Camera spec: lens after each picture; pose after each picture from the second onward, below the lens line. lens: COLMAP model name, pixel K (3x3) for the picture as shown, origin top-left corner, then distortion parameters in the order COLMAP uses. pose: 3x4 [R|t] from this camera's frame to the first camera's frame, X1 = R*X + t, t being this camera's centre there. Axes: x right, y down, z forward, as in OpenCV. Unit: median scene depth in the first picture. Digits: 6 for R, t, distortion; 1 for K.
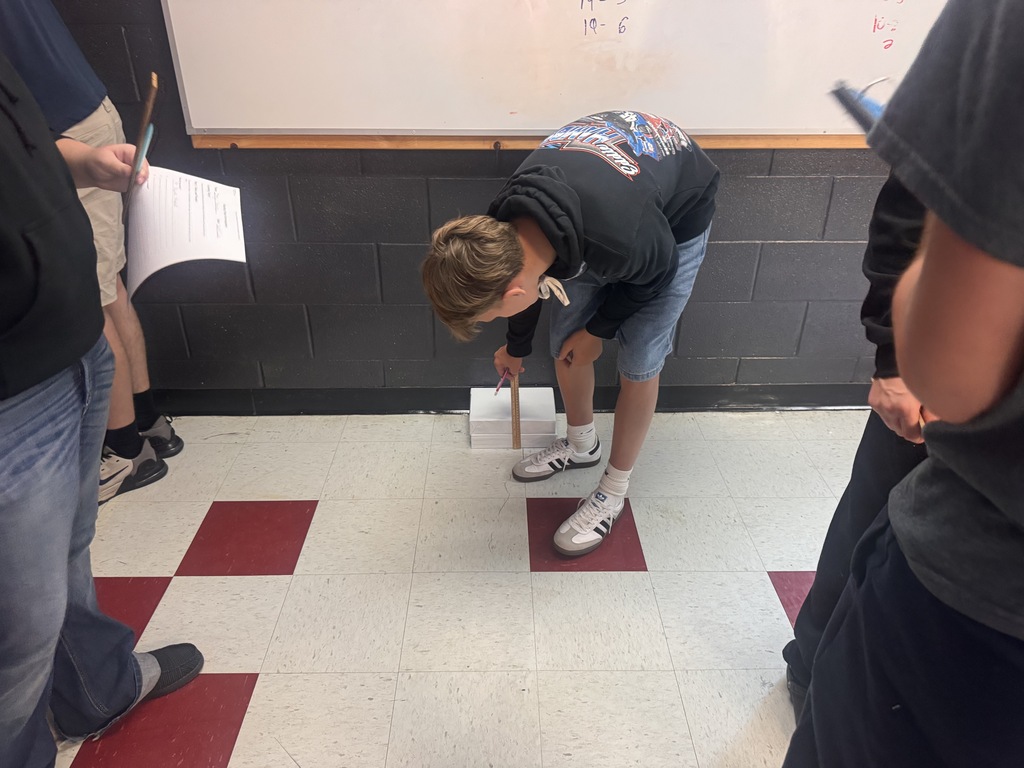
lens RADIAL K [[719.4, 0, 504.6], [0, 719.4, 380.8], [0, 0, 1]] dist [0.022246, -0.024386]
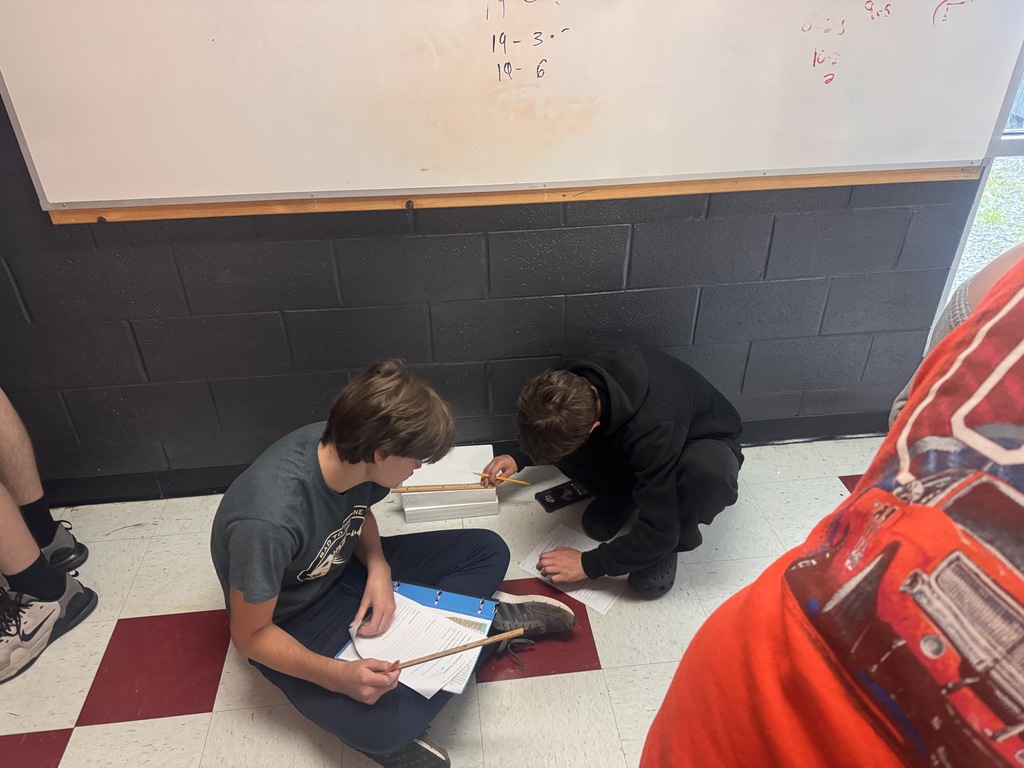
lens RADIAL K [[719.4, 0, 504.1], [0, 719.4, 384.8], [0, 0, 1]] dist [0.022246, -0.024386]
pose [[0.994827, -0.066309, 0.076952, 0.023497], [0.061079, 0.995784, 0.068436, -0.161543], [-0.081165, -0.063381, 0.994683, 0.093565]]
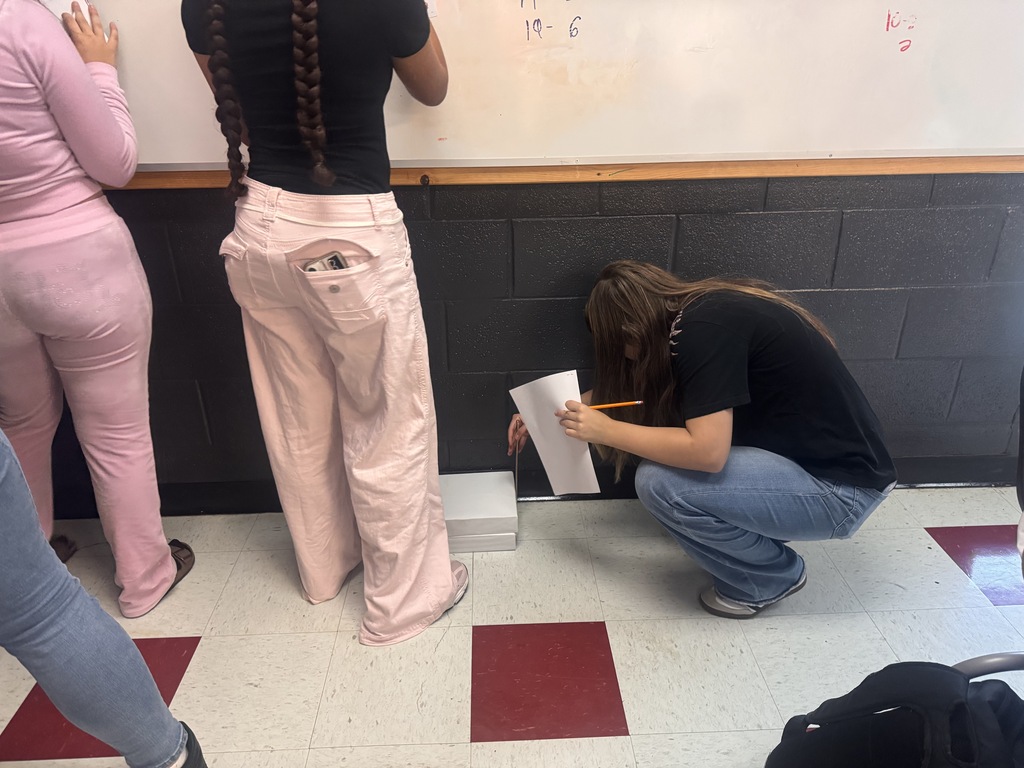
lens RADIAL K [[719.4, 0, 508.1], [0, 719.4, 386.9], [0, 0, 1]] dist [0.022246, -0.024386]
pose [[0.999587, -0.023411, 0.016671, 0.064723], [0.024360, 0.997948, -0.059211, -0.048654], [-0.015250, 0.059592, 0.998106, 0.219509]]
